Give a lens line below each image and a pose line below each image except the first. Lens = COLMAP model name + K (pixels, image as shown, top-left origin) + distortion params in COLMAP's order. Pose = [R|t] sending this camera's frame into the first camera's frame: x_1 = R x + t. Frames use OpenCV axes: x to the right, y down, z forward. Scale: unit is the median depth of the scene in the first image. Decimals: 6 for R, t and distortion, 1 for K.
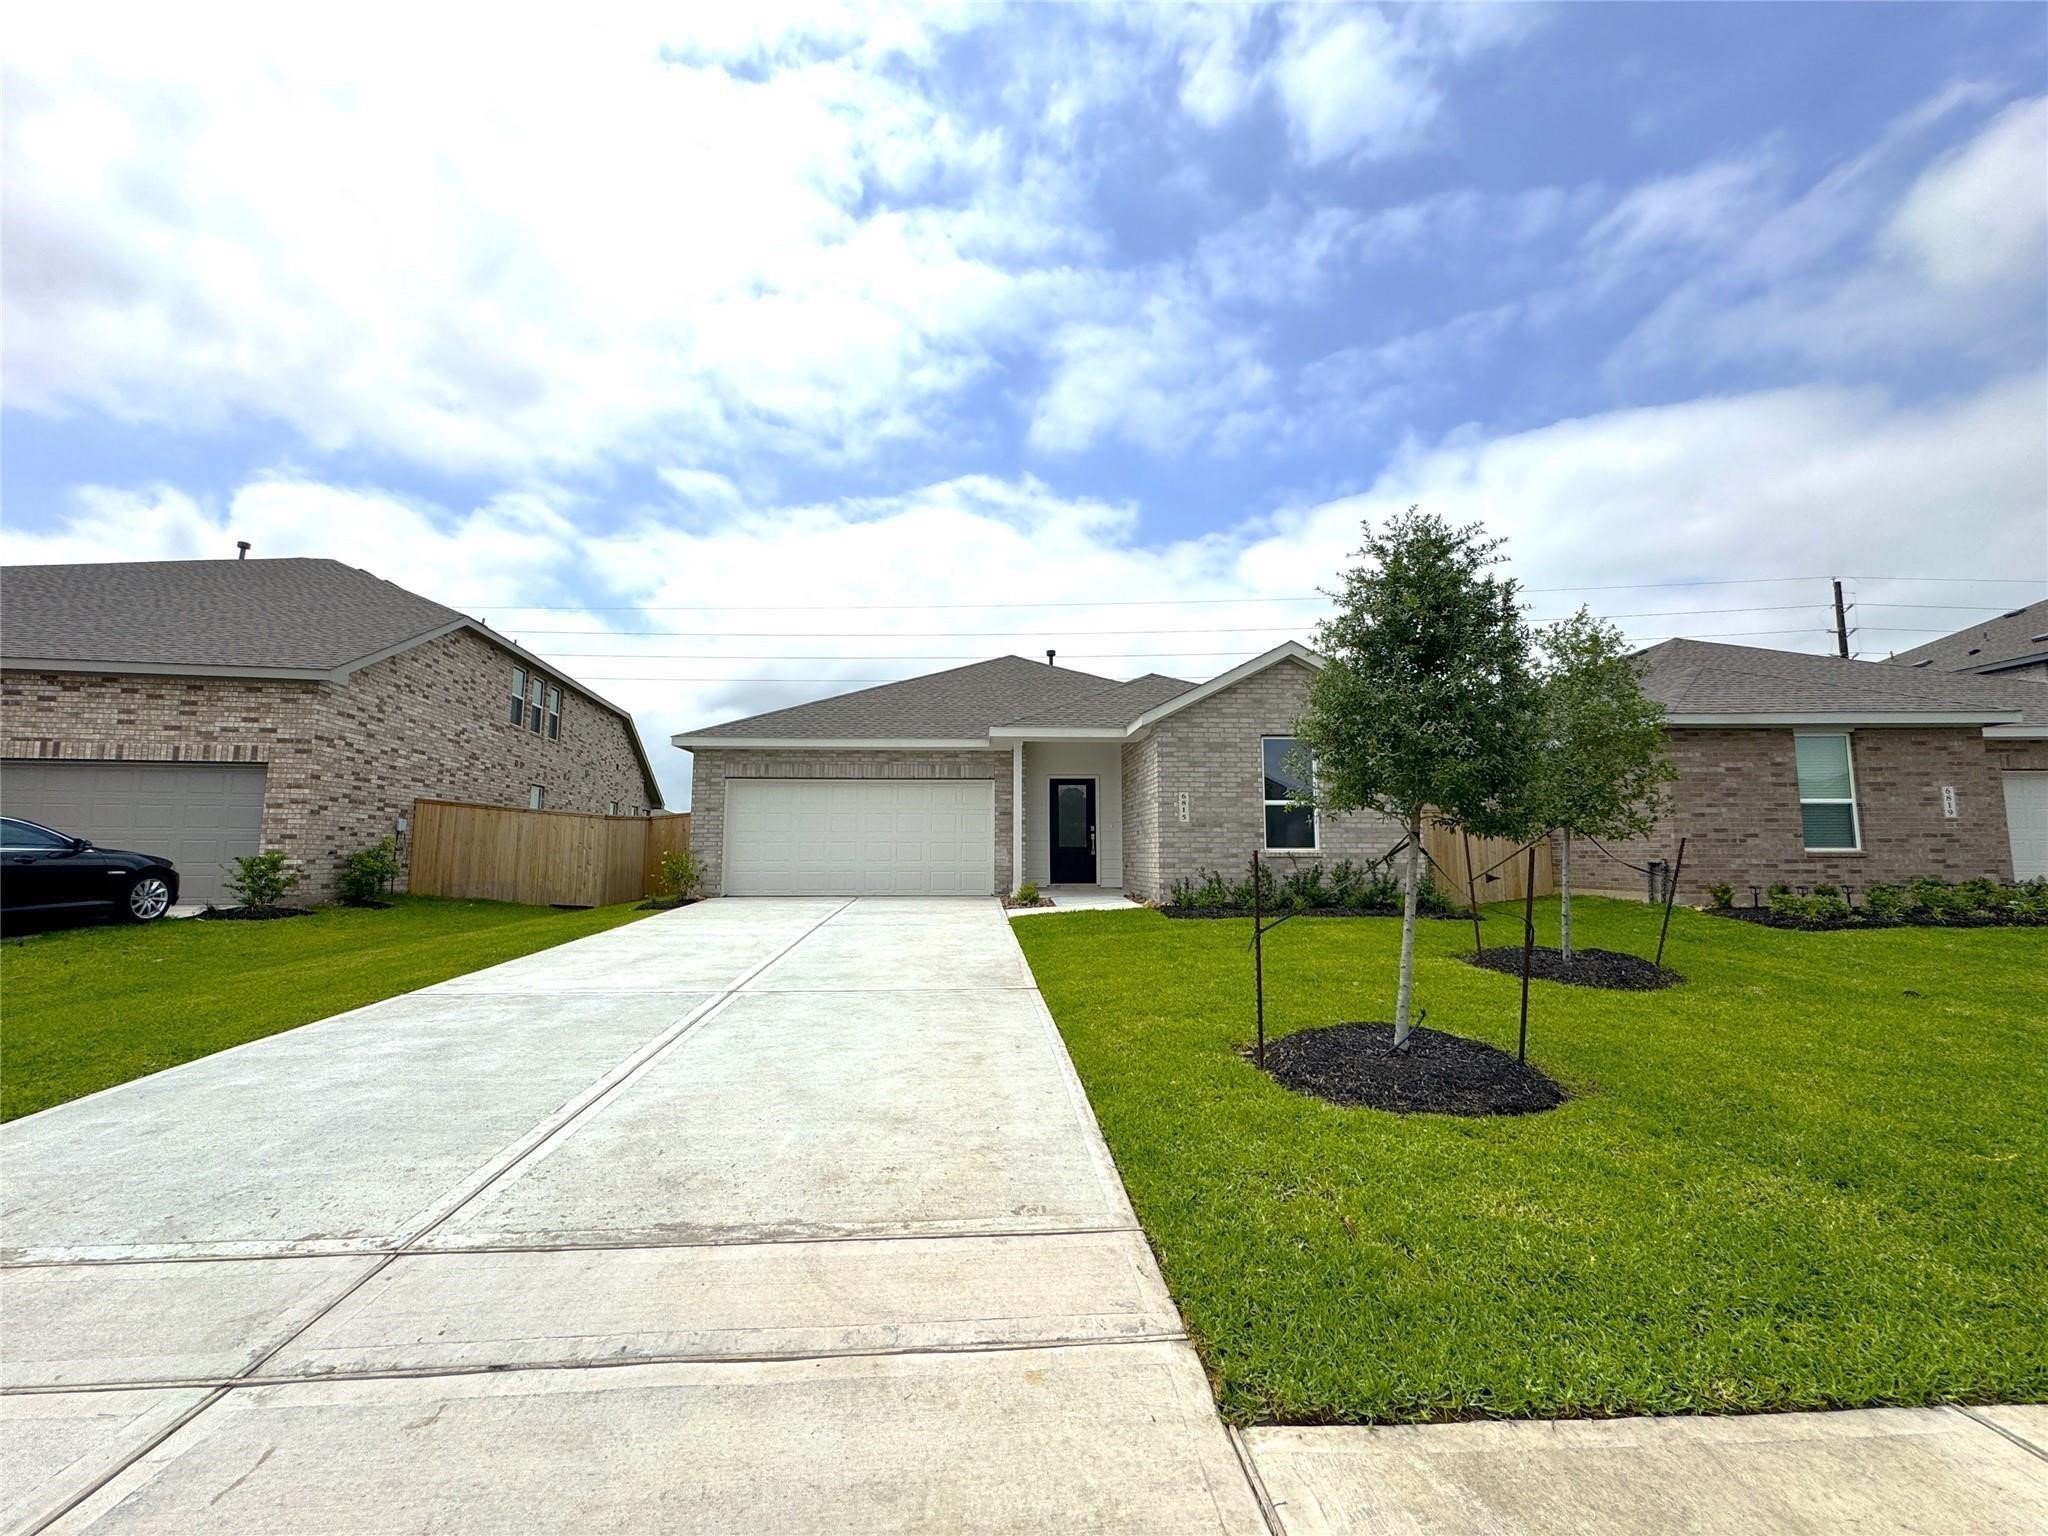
lens RADIAL K [[822.2, 0, 1024.0], [0, 822.2, 768.0], [0, 0, 1]] dist [-0.002997, 0.000376]
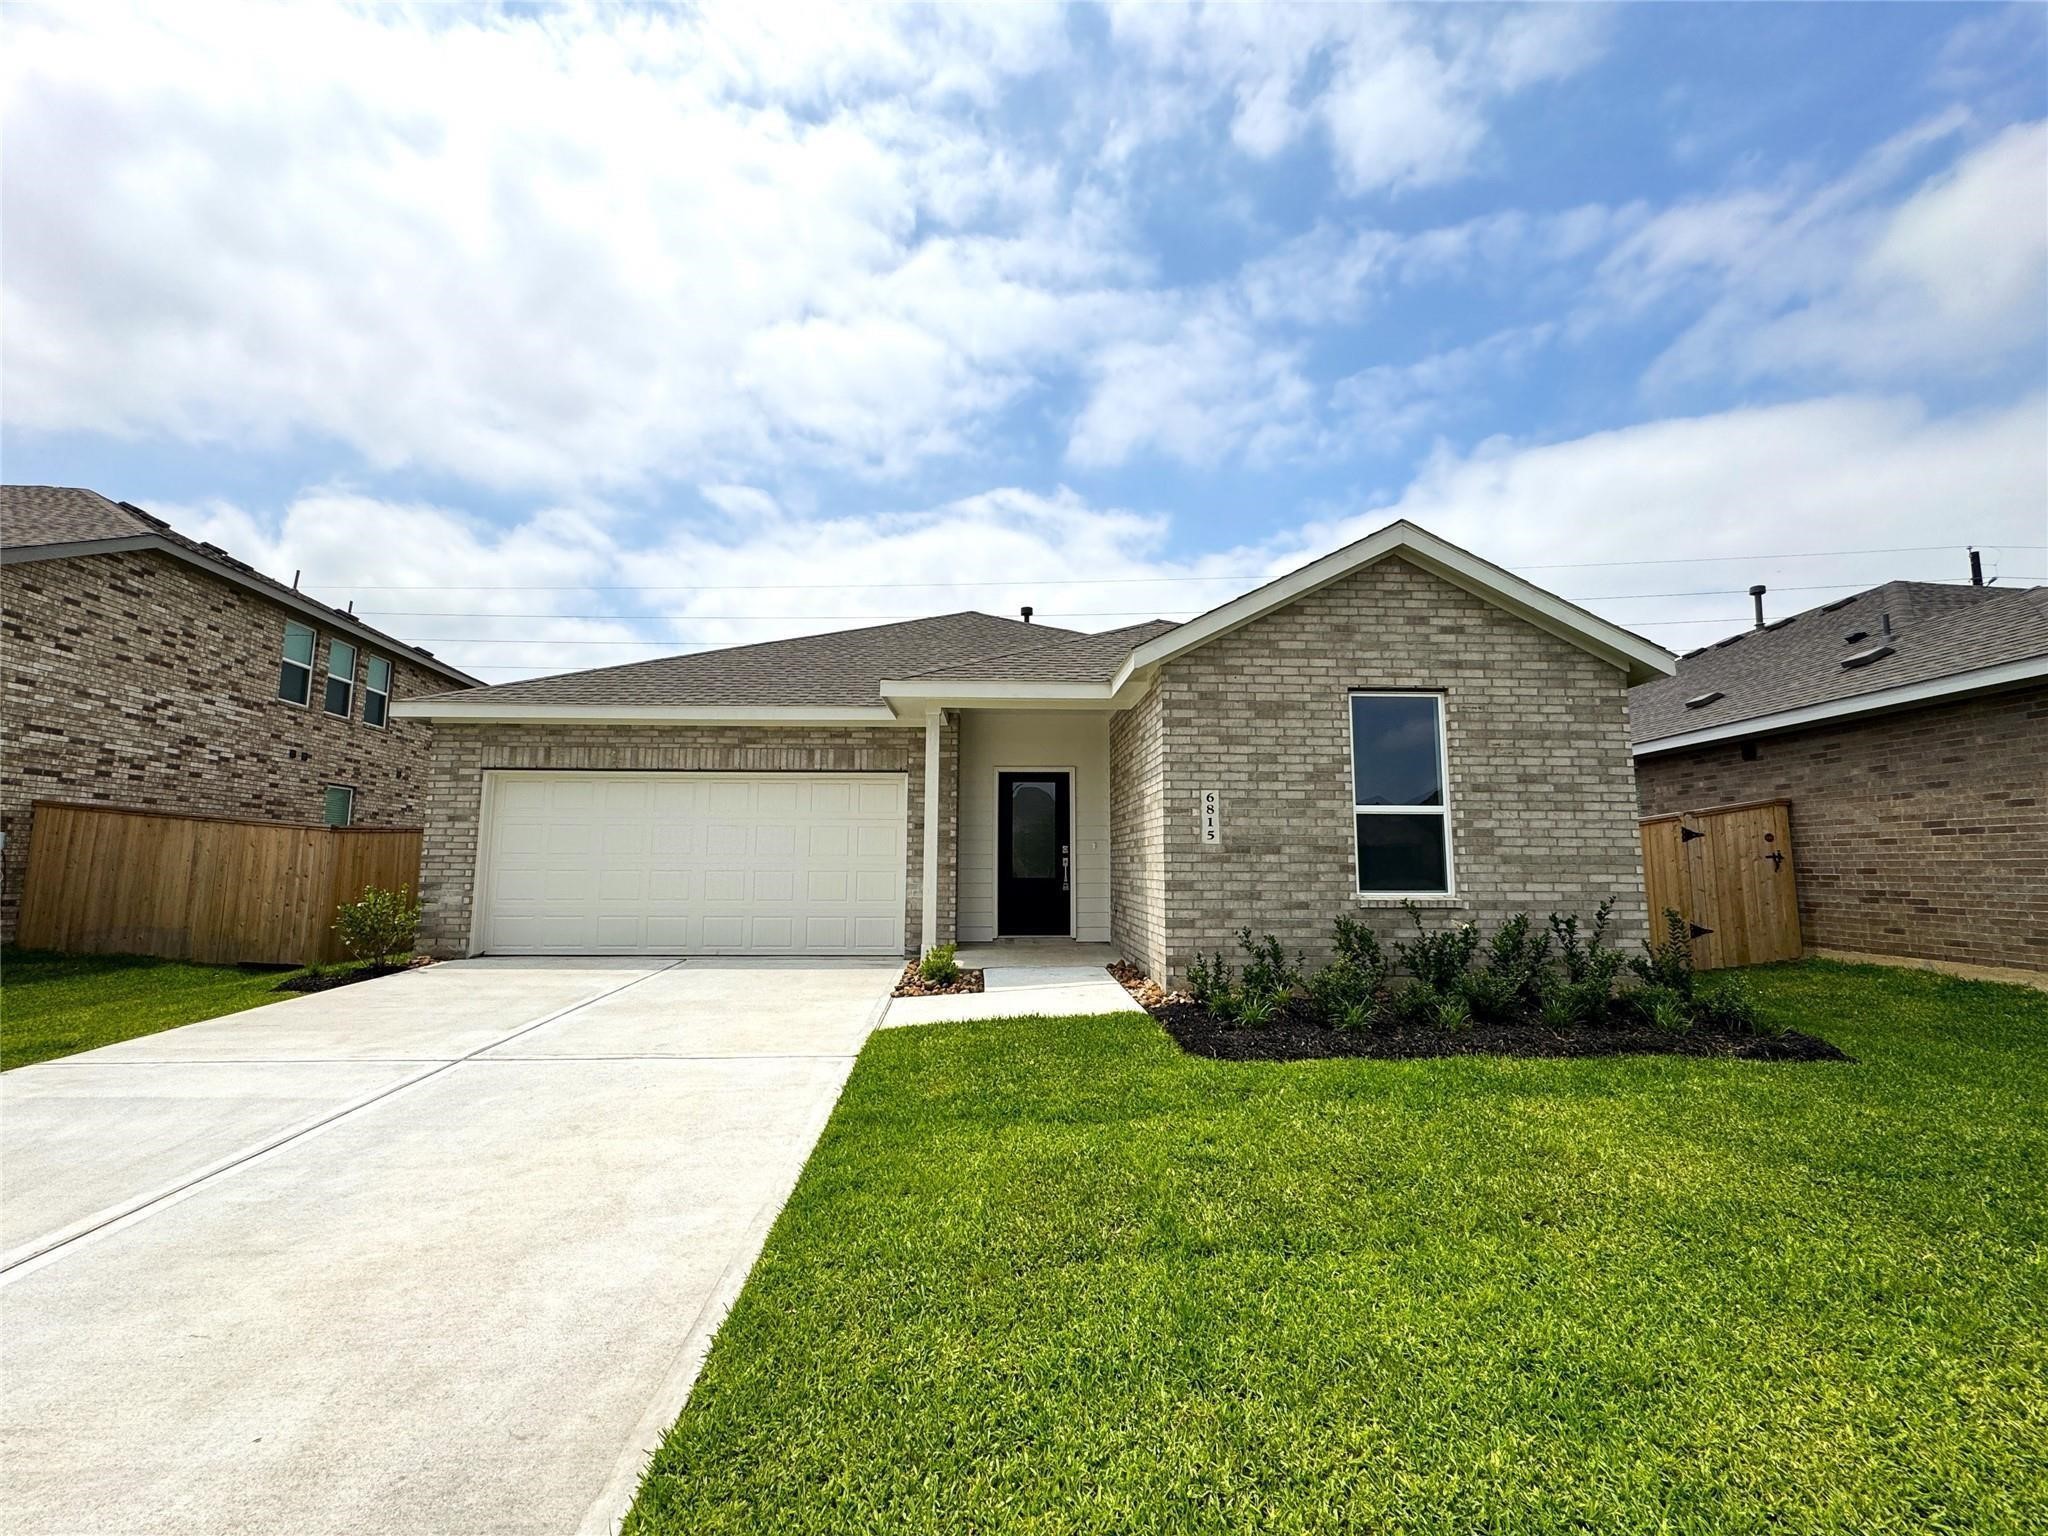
lens RADIAL K [[822.2, 0, 1024.0], [0, 822.2, 768.0], [0, 0, 1]] dist [-0.002997, 0.000376]
pose [[0.999176, 0.000919, -0.040567, 0.075701], [-0.001427, 0.999921, -0.012507, 0.017891], [0.040552, 0.012555, 0.999099, 0.364332]]
